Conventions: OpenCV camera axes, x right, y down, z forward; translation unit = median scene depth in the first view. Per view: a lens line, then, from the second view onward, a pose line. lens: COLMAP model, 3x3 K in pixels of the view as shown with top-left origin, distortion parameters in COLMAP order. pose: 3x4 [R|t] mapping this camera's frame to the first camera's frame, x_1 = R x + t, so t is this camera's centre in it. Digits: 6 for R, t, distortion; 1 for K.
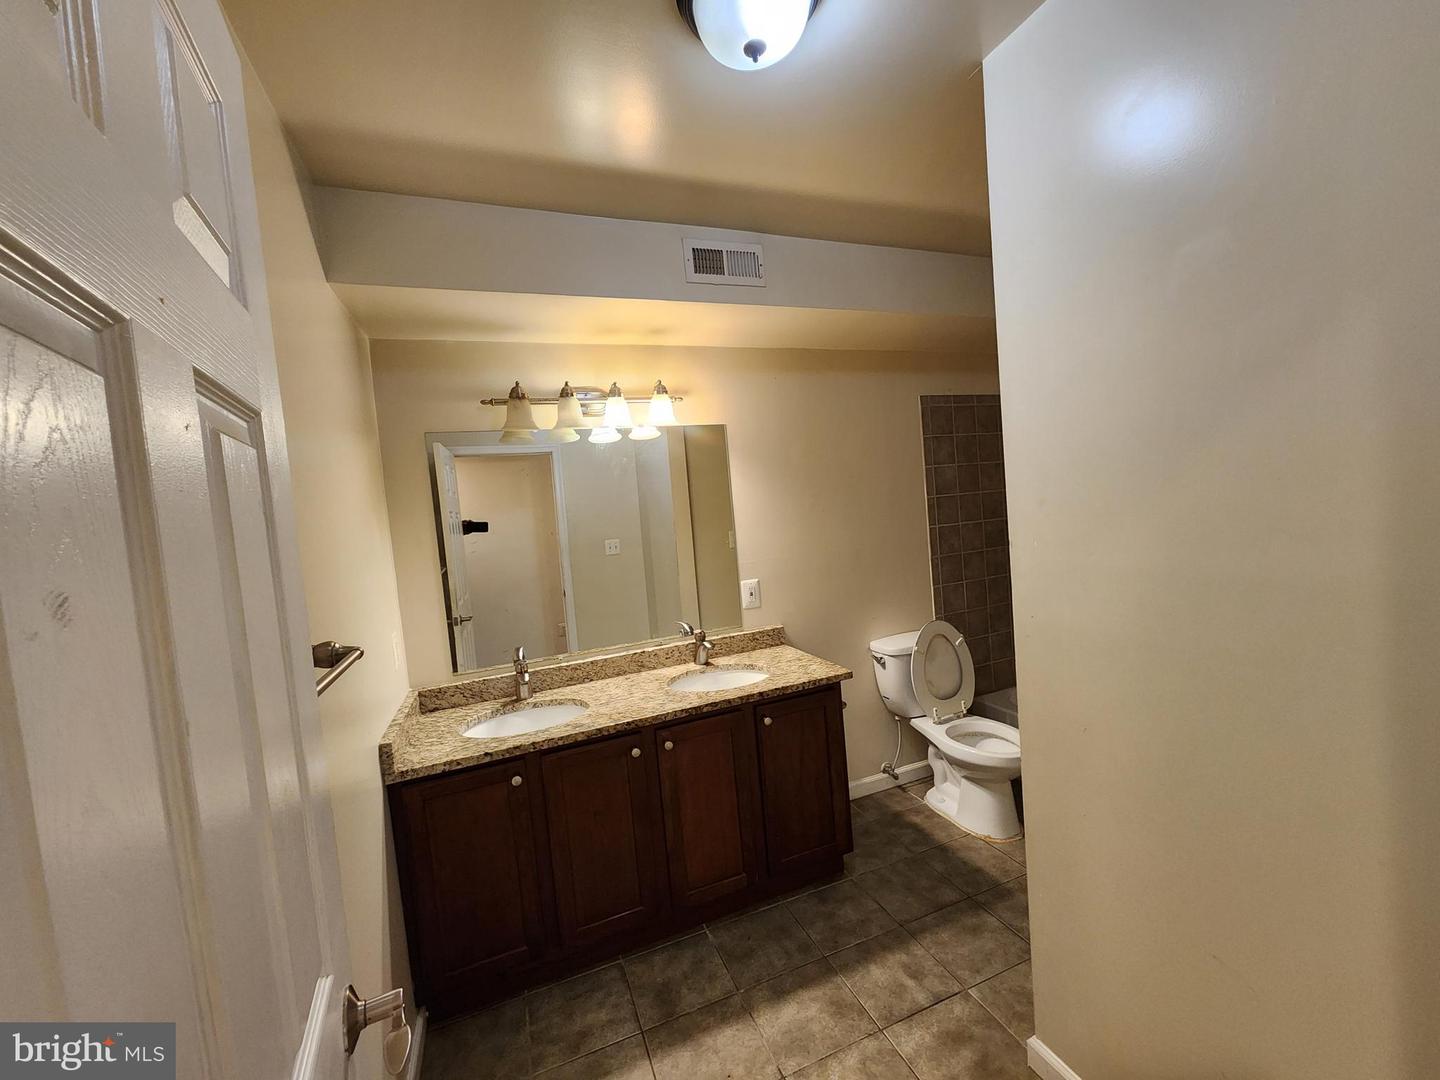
lens RADIAL K [[594.6, 0, 726.4], [0, 594.6, 541.2], [0, 0, 1]] dist [-0.004337, 0.001612]
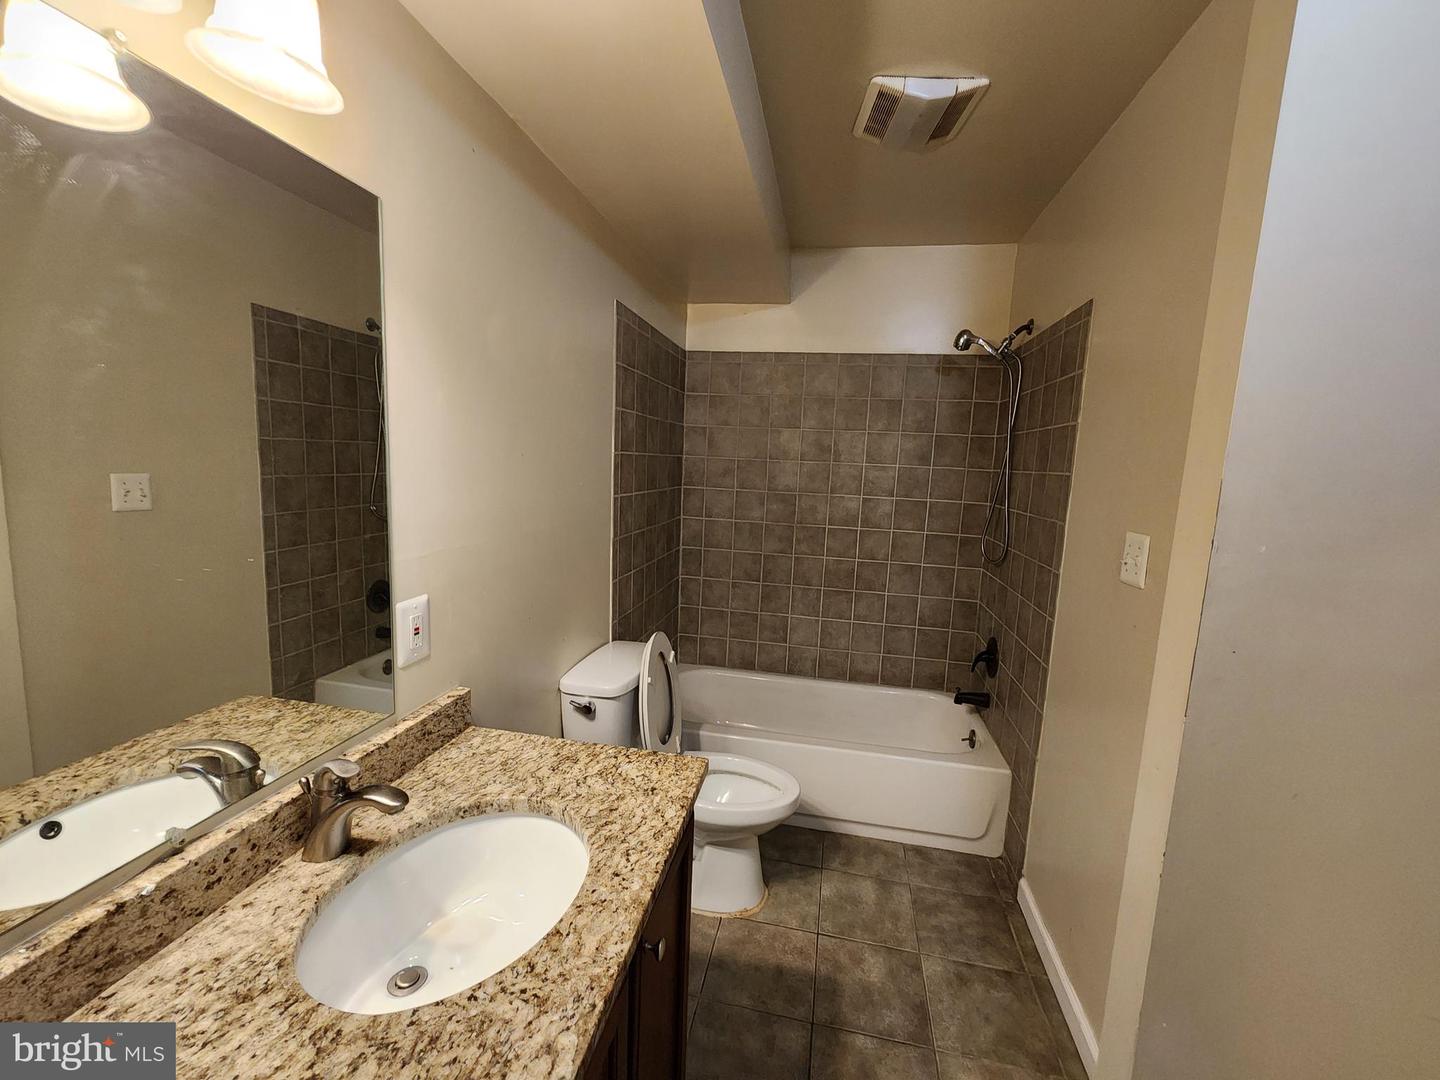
lens RADIAL K [[594.6, 0, 721.1], [0, 594.6, 541.7], [0, 0, 1]] dist [-0.004337, 0.001612]
pose [[0.522257, 0.001084, 0.852787, -0.209154], [-0.055078, 0.997954, 0.032463, -0.001341], [-0.851008, -0.063924, 0.521248, 0.598626]]
